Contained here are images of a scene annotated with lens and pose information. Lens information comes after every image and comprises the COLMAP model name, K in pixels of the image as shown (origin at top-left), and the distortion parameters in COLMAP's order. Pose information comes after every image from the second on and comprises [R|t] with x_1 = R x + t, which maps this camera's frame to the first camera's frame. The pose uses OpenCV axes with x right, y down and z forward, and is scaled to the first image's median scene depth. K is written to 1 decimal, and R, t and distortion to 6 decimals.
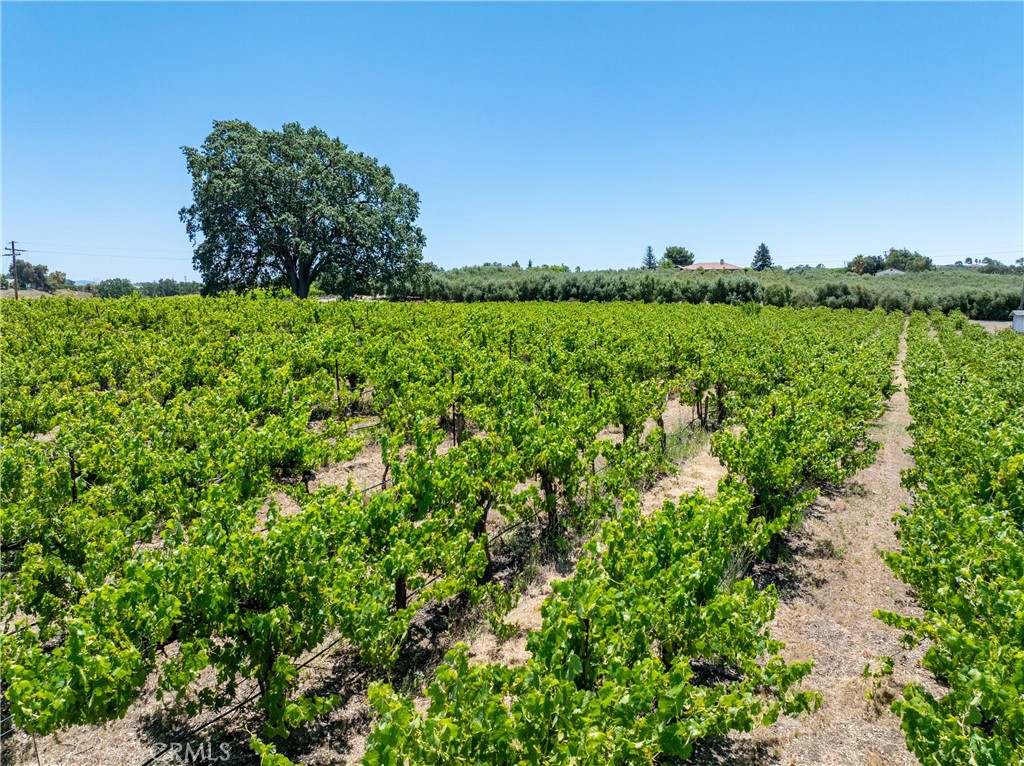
lens RADIAL K [[716.1, 0, 514.1], [0, 716.1, 380.5], [0, 0, 1]] dist [-0.038904, 0.002055]
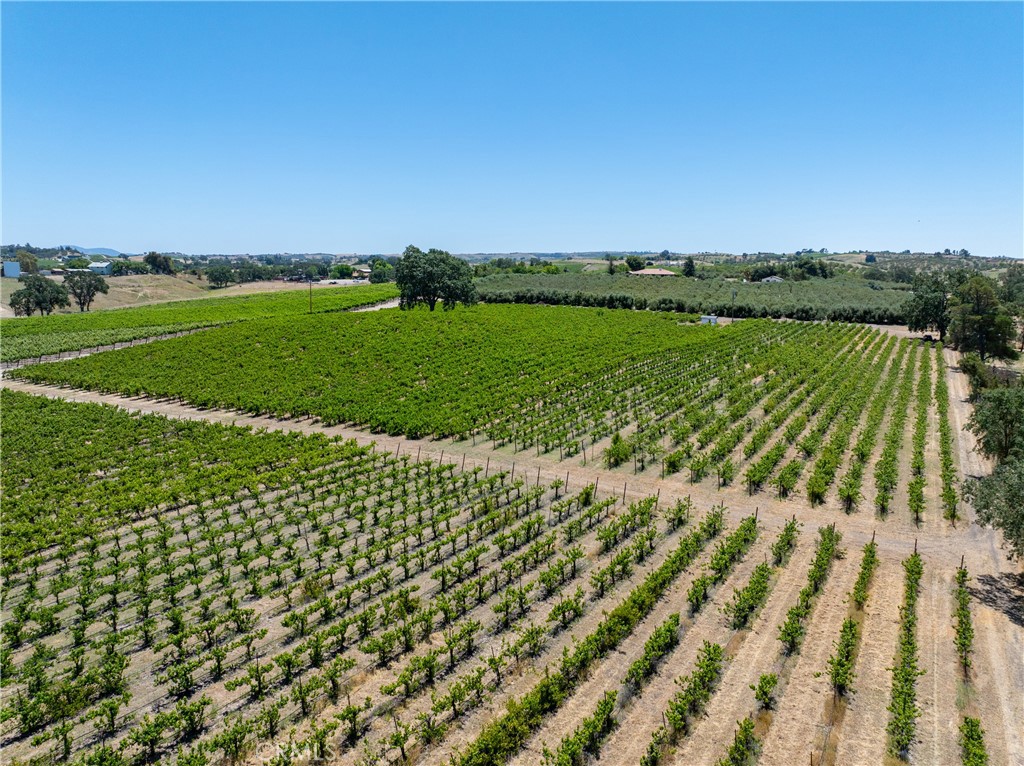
lens RADIAL K [[716.1, 0, 514.1], [0, 716.1, 380.5], [0, 0, 1]] dist [-0.038904, 0.002055]
pose [[0.999580, 0.023075, -0.017534, 0.045581], [-0.022478, 0.999185, 0.033534, 0.040348], [0.018293, -0.033125, 0.999284, -0.996018]]
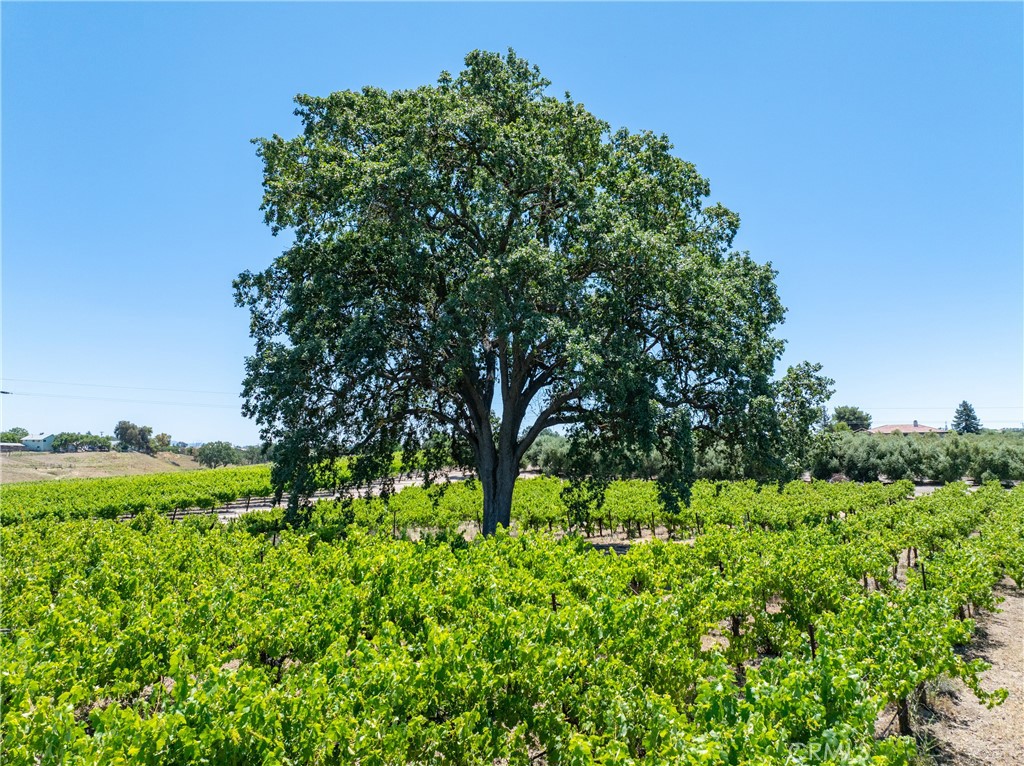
lens RADIAL K [[716.1, 0, 514.1], [0, 716.1, 380.5], [0, 0, 1]] dist [-0.038904, 0.002055]
pose [[0.991658, -0.009034, -0.128577, -0.126945], [-0.020532, 0.973733, -0.226767, -0.044723], [0.127248, 0.227515, 0.965425, 0.311359]]
